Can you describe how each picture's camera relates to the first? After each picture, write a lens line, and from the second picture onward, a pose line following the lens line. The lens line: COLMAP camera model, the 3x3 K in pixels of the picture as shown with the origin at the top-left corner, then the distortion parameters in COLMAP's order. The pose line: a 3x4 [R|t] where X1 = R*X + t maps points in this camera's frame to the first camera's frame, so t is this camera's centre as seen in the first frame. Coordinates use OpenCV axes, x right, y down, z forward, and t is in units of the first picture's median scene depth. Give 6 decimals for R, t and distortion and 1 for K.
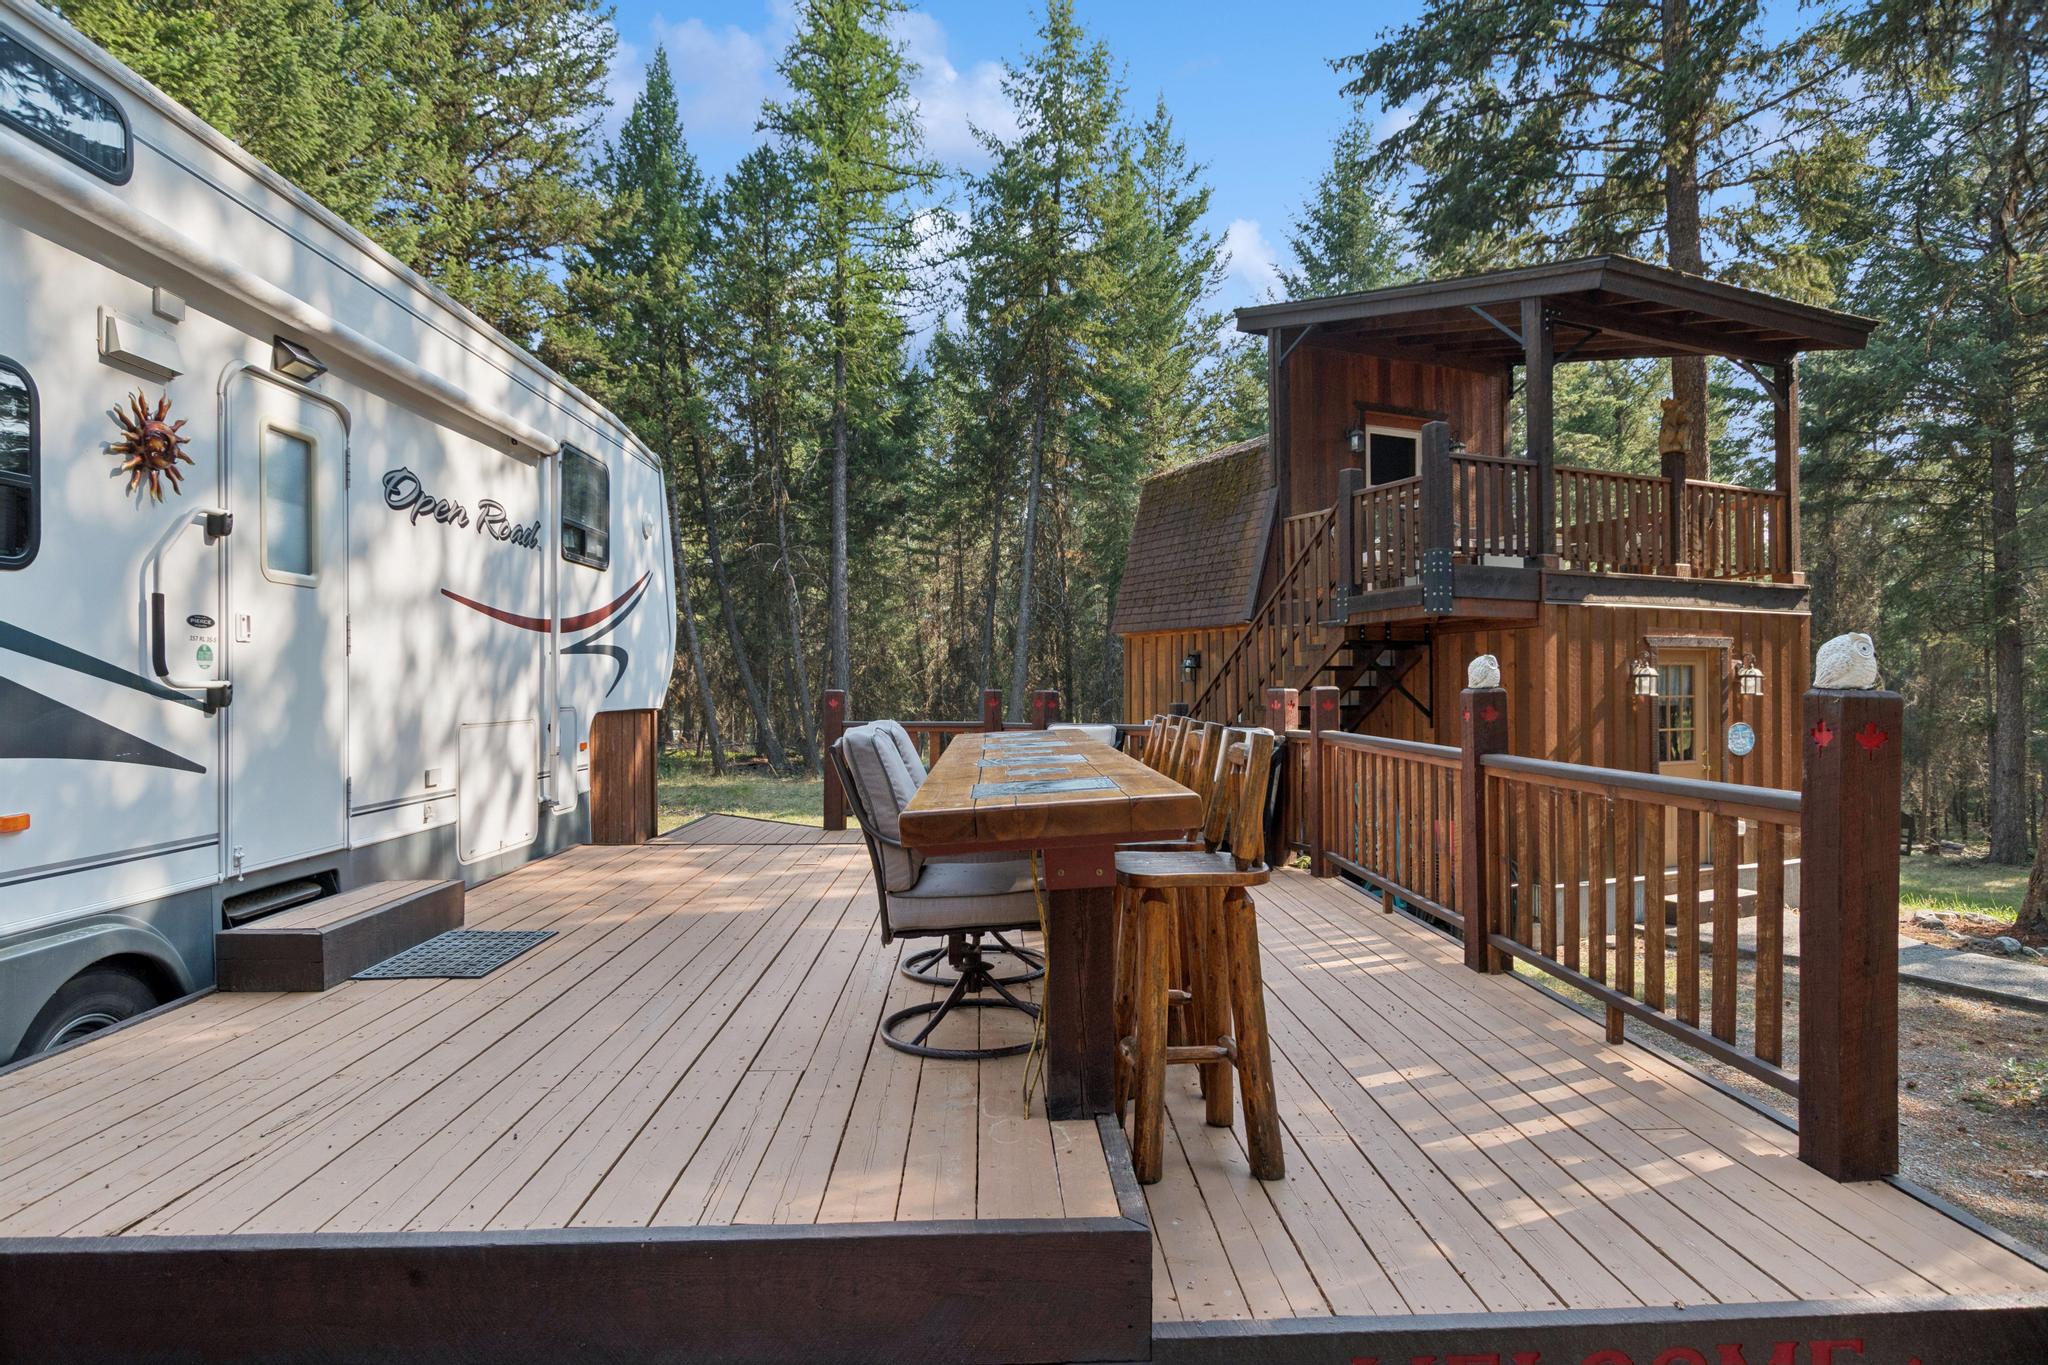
lens RADIAL K [[1177.6, 0, 1024.0], [0, 1177.6, 682.5], [0, 0, 1]] dist [-0.003476, -0.000218]
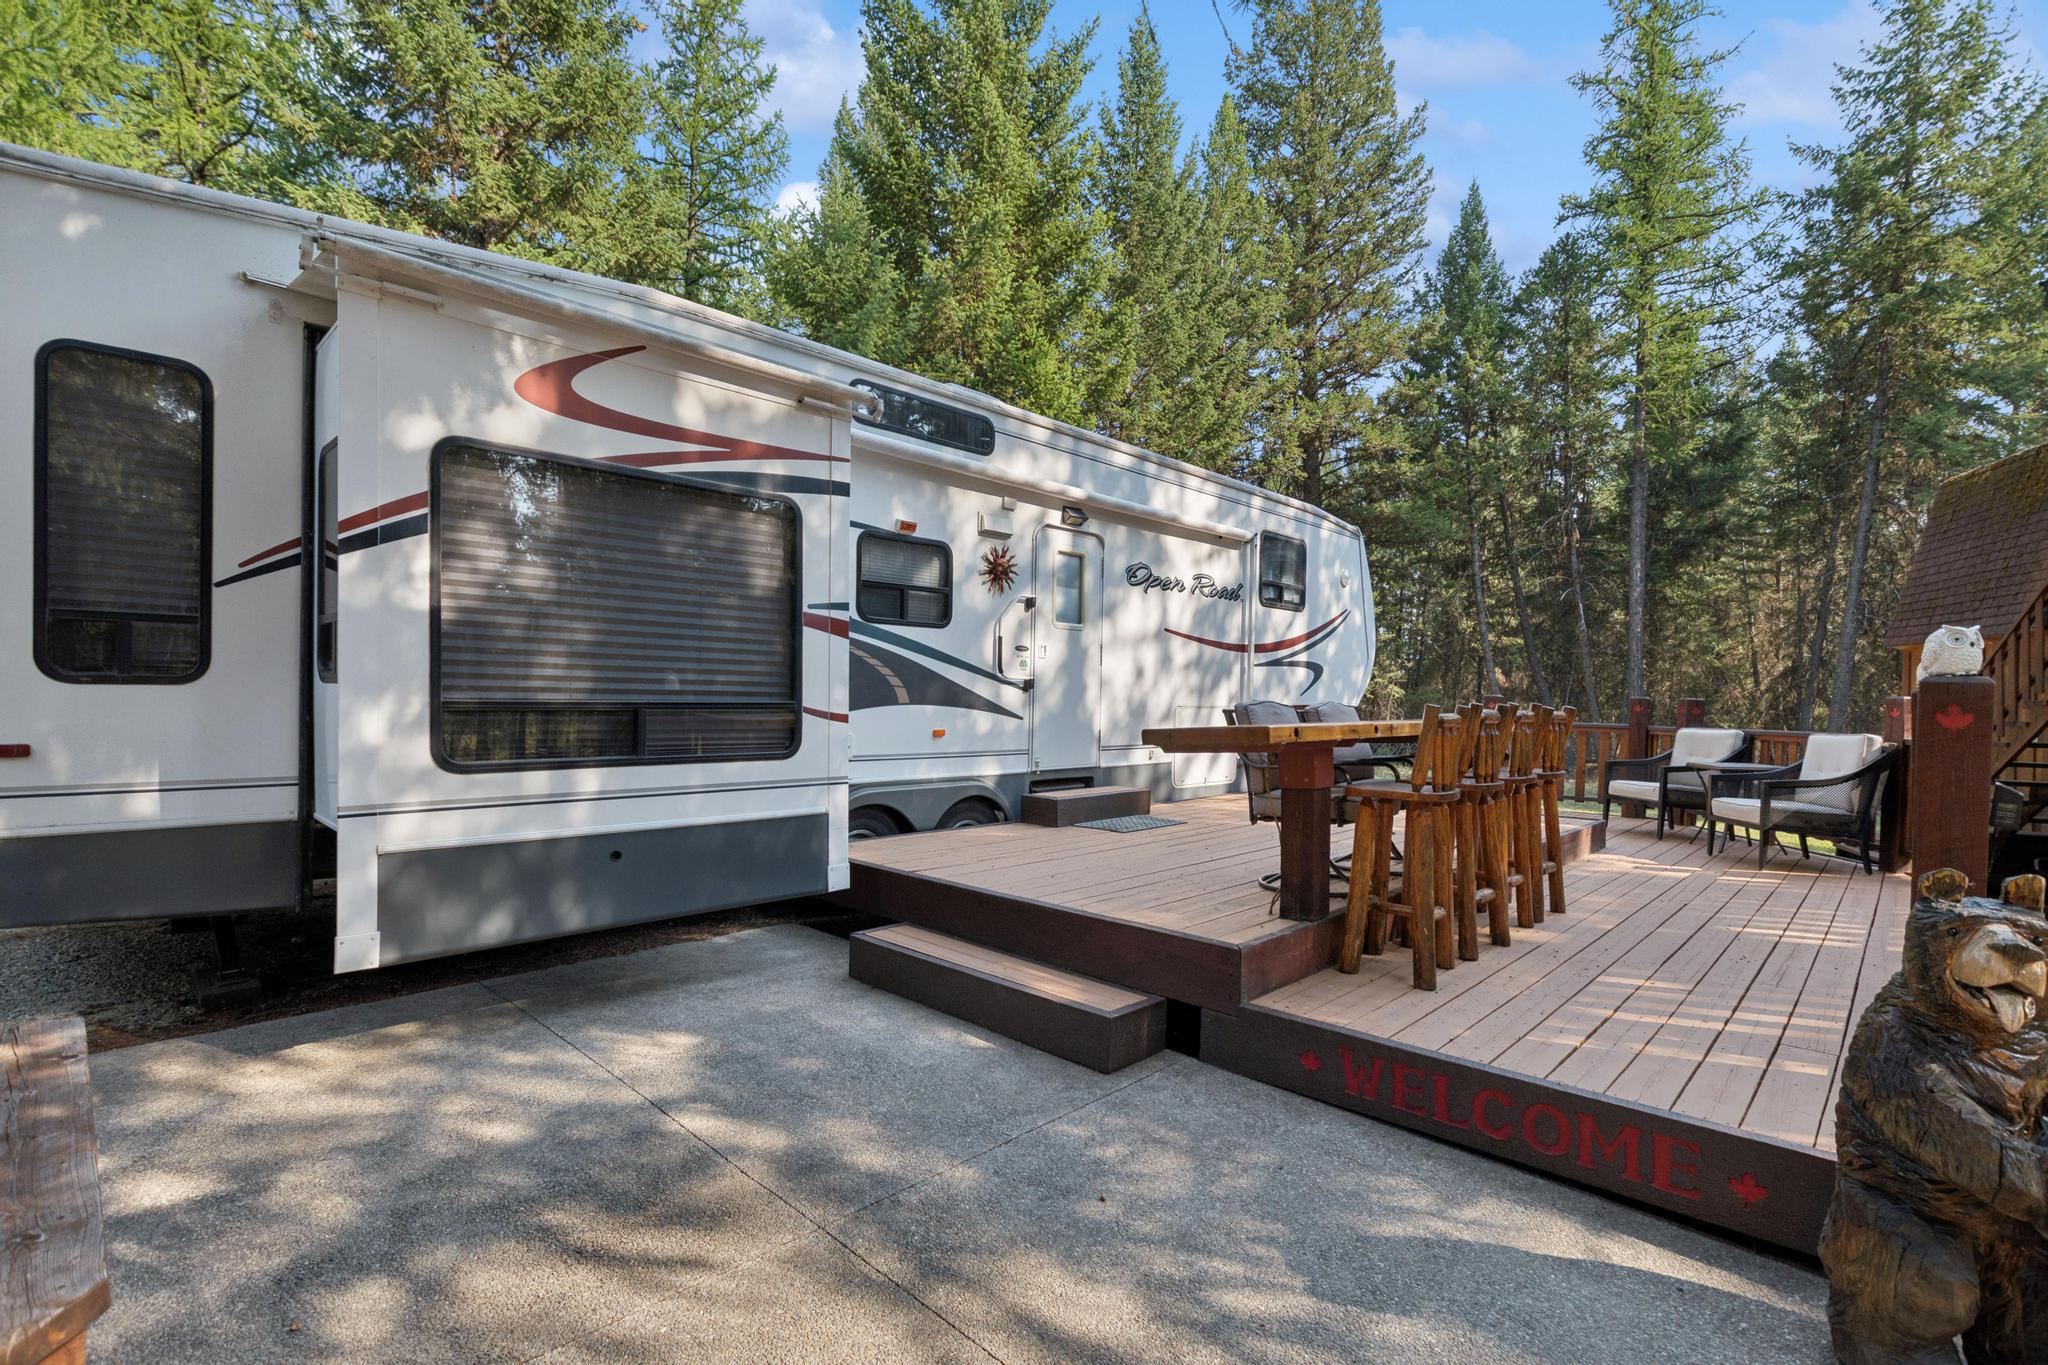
lens RADIAL K [[974.6, 0, 1024.0], [0, 974.6, 682.5], [0, 0, 1]] dist [-0.002386, -0.000837]
pose [[0.687828, 0.003387, -0.725865, 0.355603], [-0.016689, 0.999799, -0.011149, 0.017700], [0.725681, 0.019782, 0.687746, -0.126603]]
